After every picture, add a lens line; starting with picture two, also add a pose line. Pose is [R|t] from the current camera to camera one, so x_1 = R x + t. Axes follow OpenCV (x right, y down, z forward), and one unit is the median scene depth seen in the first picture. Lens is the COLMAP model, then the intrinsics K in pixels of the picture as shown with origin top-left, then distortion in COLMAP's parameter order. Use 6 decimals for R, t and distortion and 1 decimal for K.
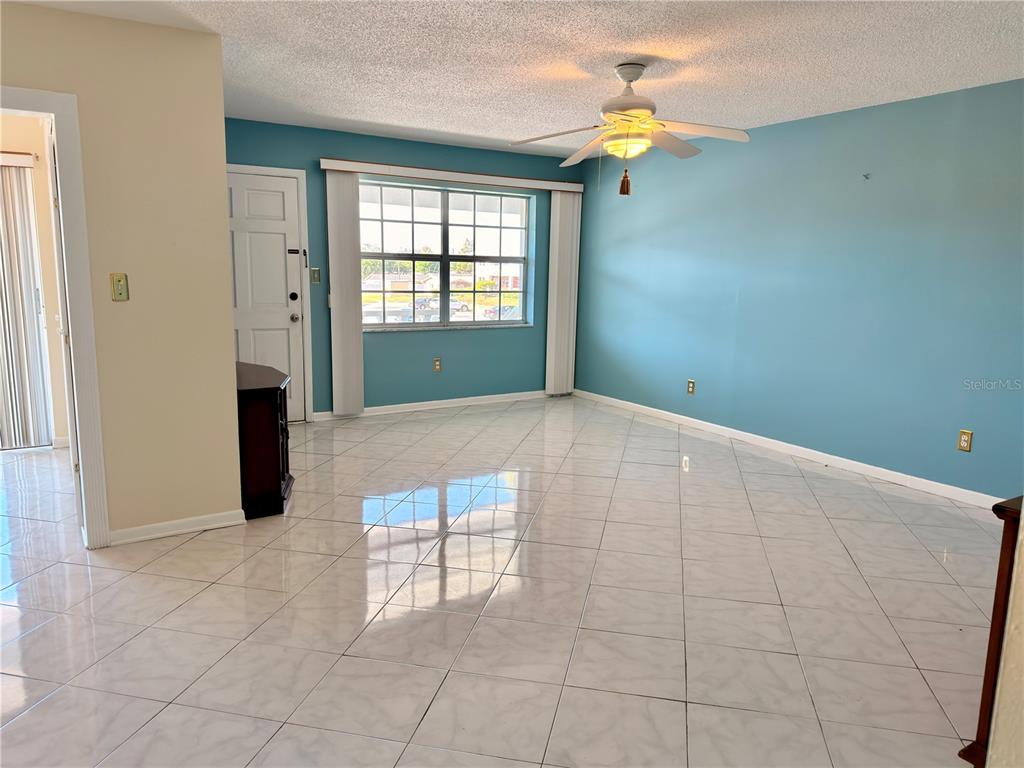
lens RADIAL K [[718.3, 0, 514.8], [0, 718.3, 391.0], [0, 0, 1]] dist [0.127653, -0.209234]
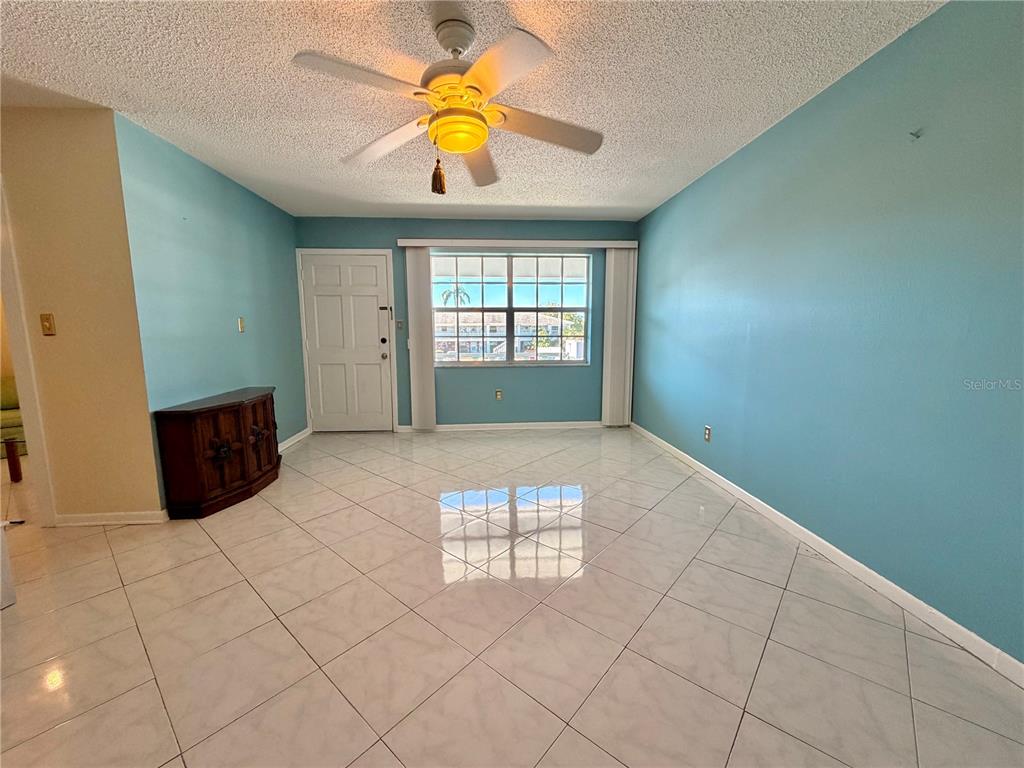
lens RADIAL K [[413.0, 0, 512.0], [0, 413.0, 384.0], [0, 0, 1]] dist [0.000826, 0.000008]
pose [[0.876714, 0.040074, -0.479341, 0.263815], [-0.062297, 0.997590, -0.030539, -0.035977], [0.476962, 0.056635, 0.877097, 0.397136]]
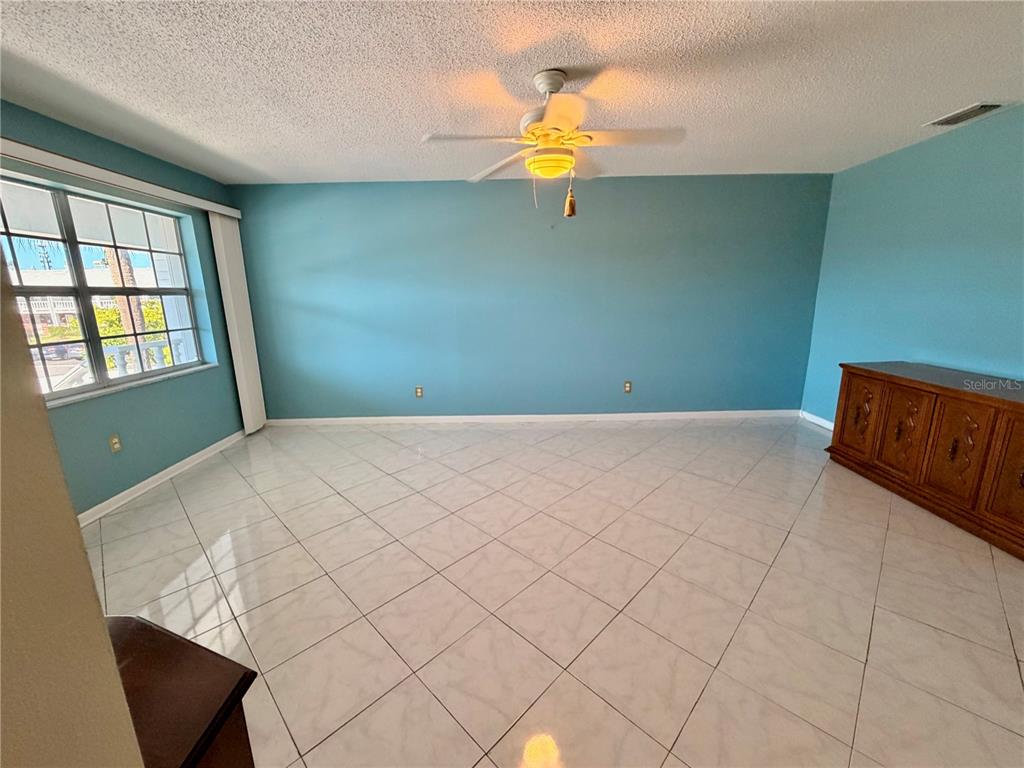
lens RADIAL K [[413.0, 0, 512.0], [0, 413.0, 384.0], [0, 0, 1]] dist [0.000826, 0.000008]
pose [[0.527822, -0.212188, 0.822424, -0.232416], [0.174584, 0.974720, 0.139435, -0.084606], [-0.831219, 0.069985, 0.551523, 0.465942]]
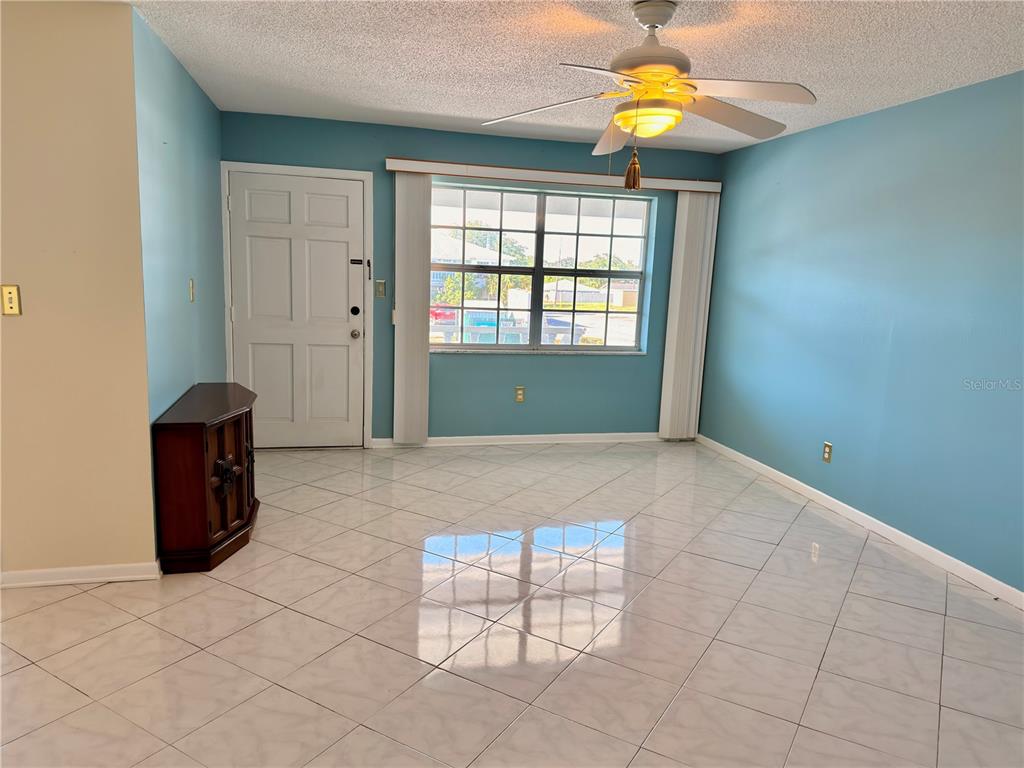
lens RADIAL K [[718.3, 0, 514.8], [0, 718.3, 391.0], [0, 0, 1]] dist [0.127653, -0.209234]
pose [[0.945849, 0.074085, -0.316038, 0.165739], [-0.077571, 0.996986, 0.001556, -0.042492], [0.315201, 0.023044, 0.948745, 0.185142]]
